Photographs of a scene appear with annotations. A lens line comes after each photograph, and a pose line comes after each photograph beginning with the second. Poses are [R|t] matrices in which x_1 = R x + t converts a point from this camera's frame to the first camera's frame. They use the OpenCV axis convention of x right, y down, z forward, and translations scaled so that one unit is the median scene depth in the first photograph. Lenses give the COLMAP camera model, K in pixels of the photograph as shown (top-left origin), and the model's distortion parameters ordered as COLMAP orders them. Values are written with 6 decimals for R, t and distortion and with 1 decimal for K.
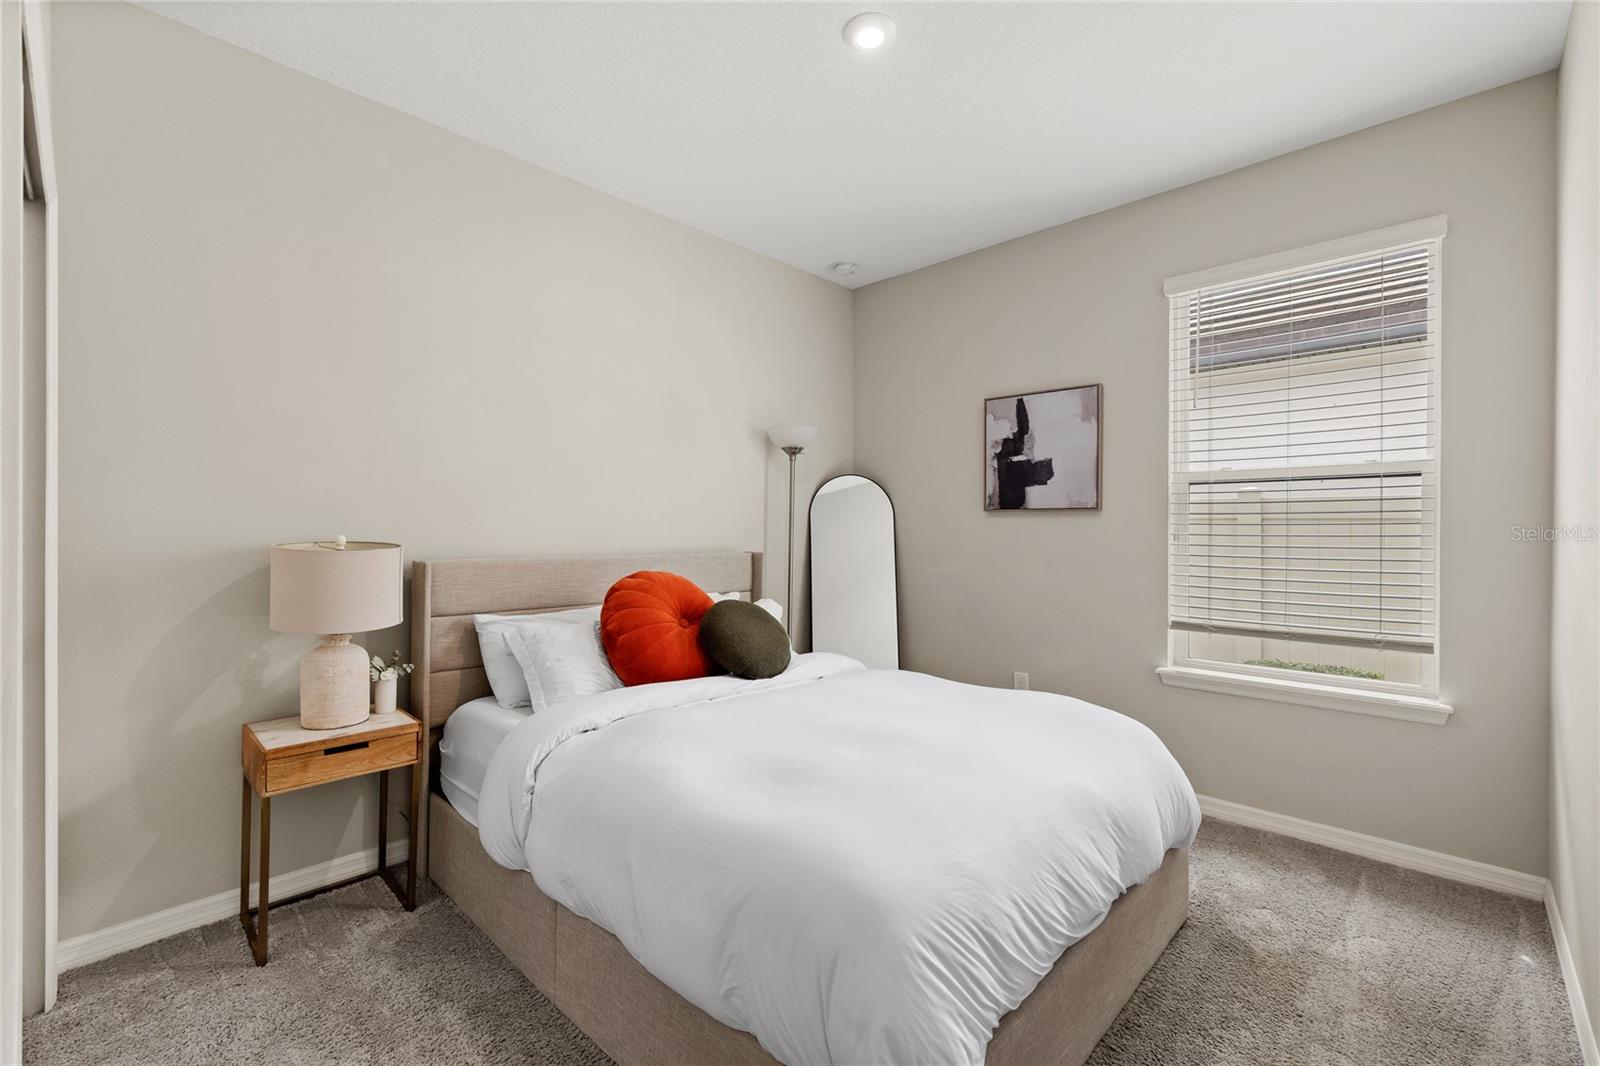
lens RADIAL K [[685.7, 0, 800.0], [0, 685.7, 533.0], [0, 0, 1]] dist [0.000709, -0.000029]
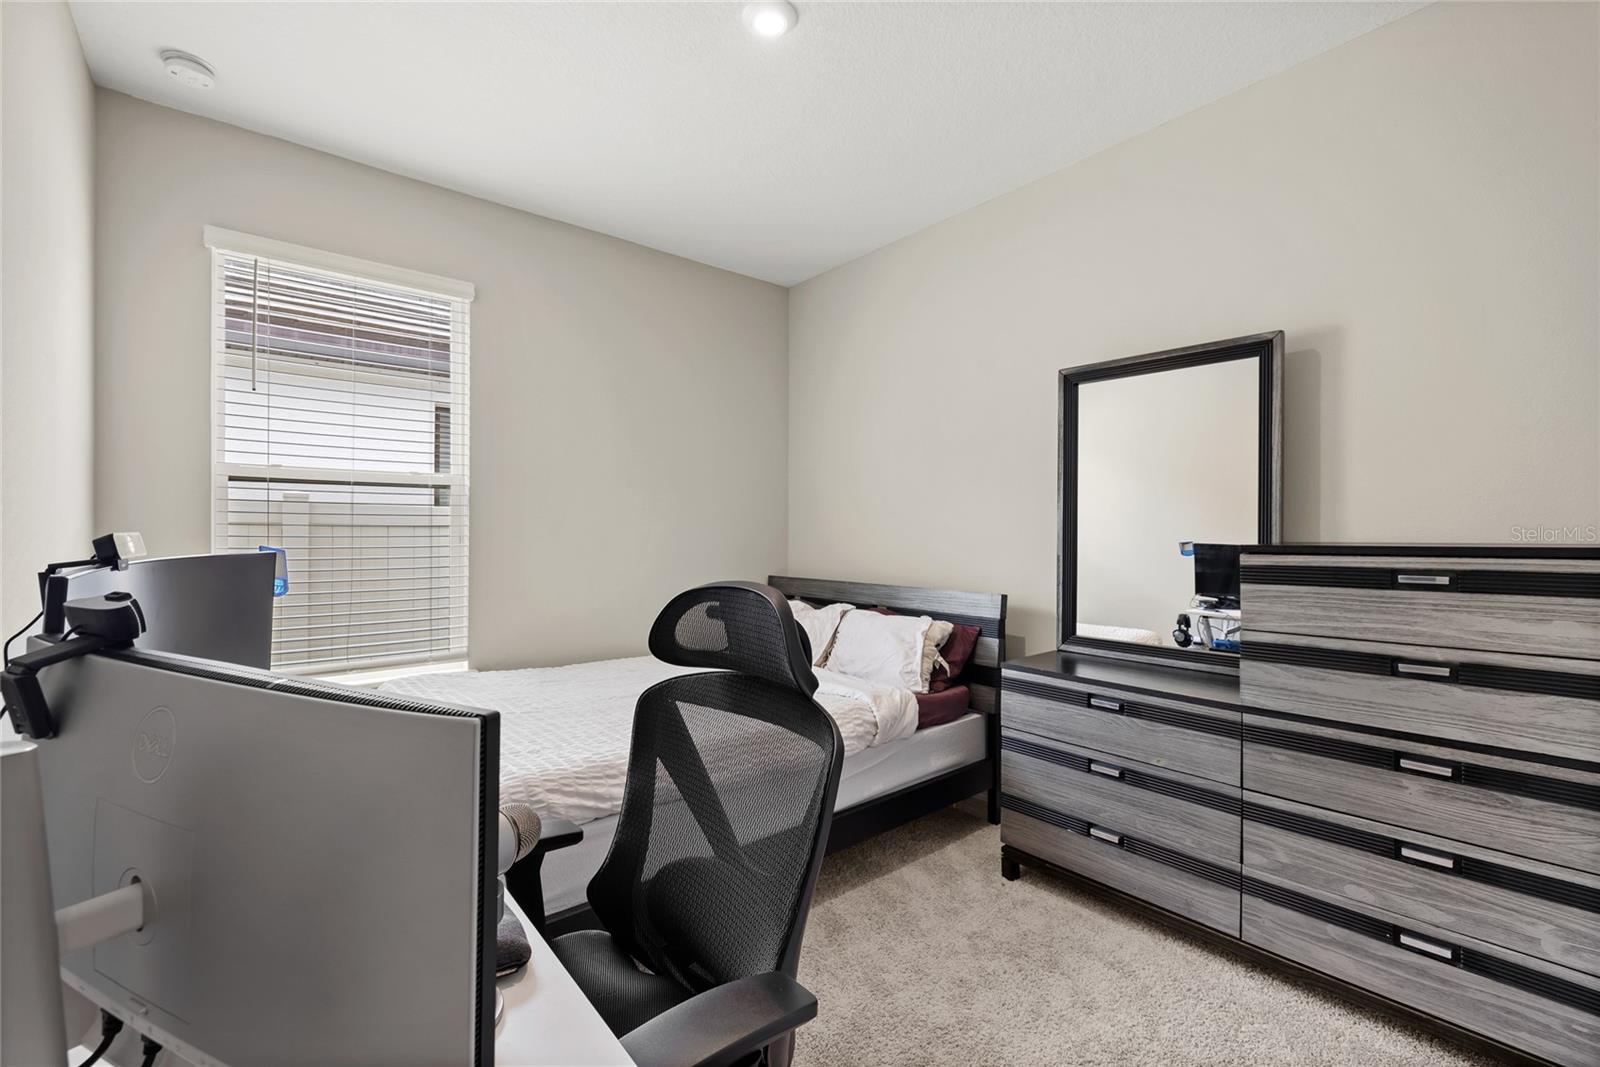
lens RADIAL K [[685.7, 0, 800.0], [0, 685.7, 533.5], [0, 0, 1]] dist [0.000709, -0.000029]
pose [[0.118163, 0.002230, 0.992992, -0.207759], [-0.000036, 0.999997, -0.002242, 0.001072], [-0.992994, 0.000229, 0.118162, 0.206633]]
